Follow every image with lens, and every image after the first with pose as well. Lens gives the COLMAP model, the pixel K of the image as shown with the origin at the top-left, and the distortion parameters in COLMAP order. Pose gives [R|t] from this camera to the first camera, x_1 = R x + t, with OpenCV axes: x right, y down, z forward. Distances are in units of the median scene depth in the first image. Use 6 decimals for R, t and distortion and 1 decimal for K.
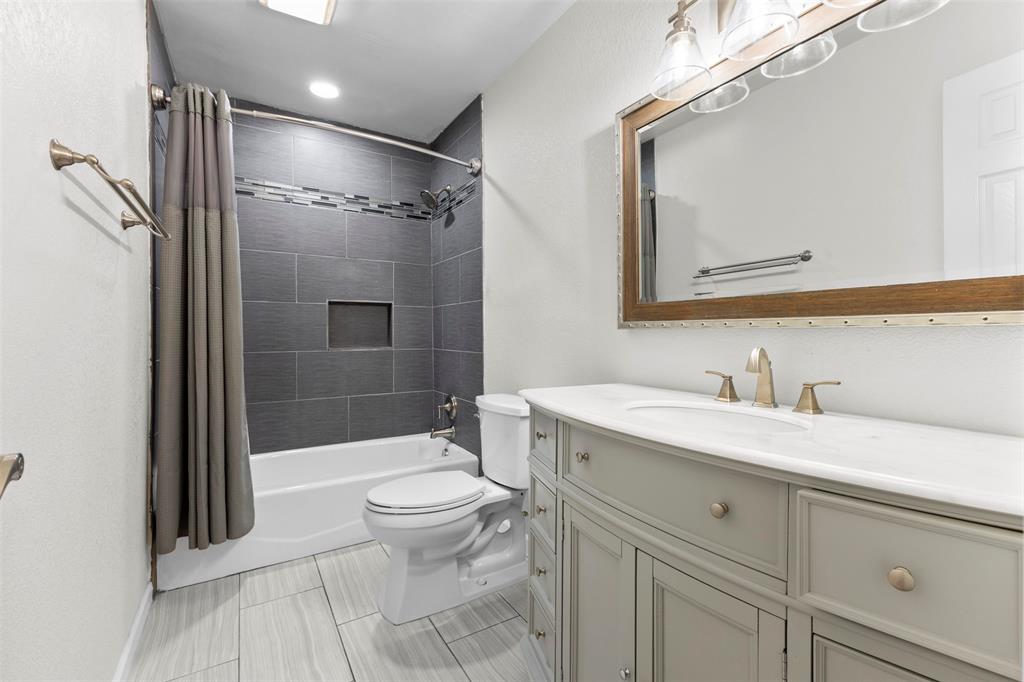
lens RADIAL K [[439.4, 0, 513.9], [0, 439.4, 333.6], [0, 0, 1]] dist [0.022789, -0.009276]
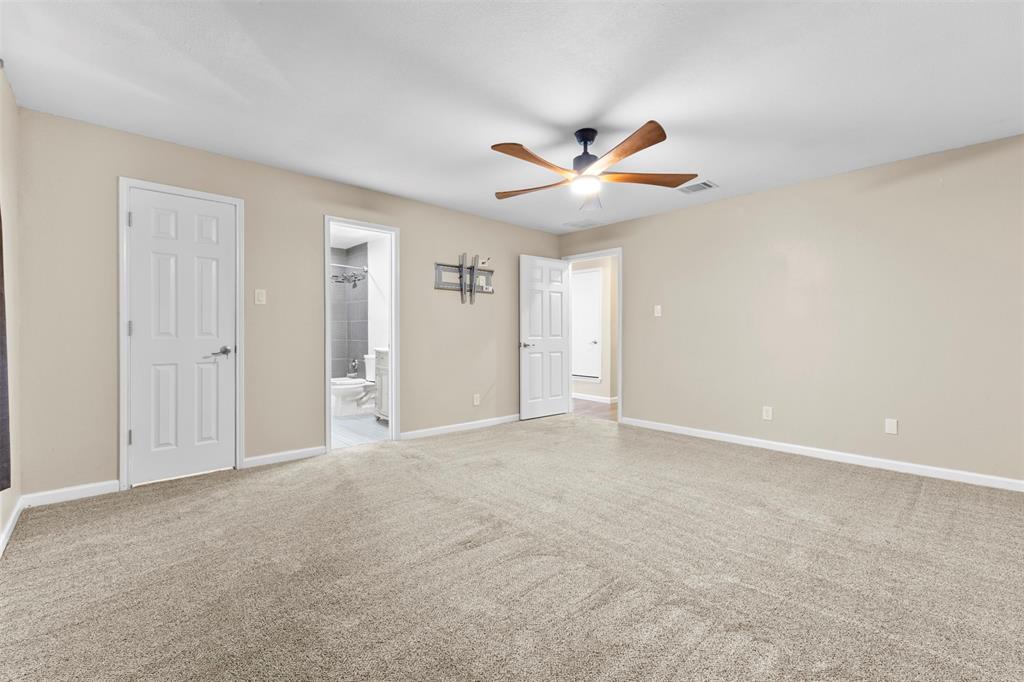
lens RADIAL K [[439.4, 0, 513.9], [0, 439.4, 333.6], [0, 0, 1]] dist [0.022789, -0.009276]
pose [[0.980214, 0.002610, 0.197925, 0.261530], [-0.002134, 0.999994, -0.002621, 0.008317], [-0.197931, 0.002146, 0.980214, -1.740165]]
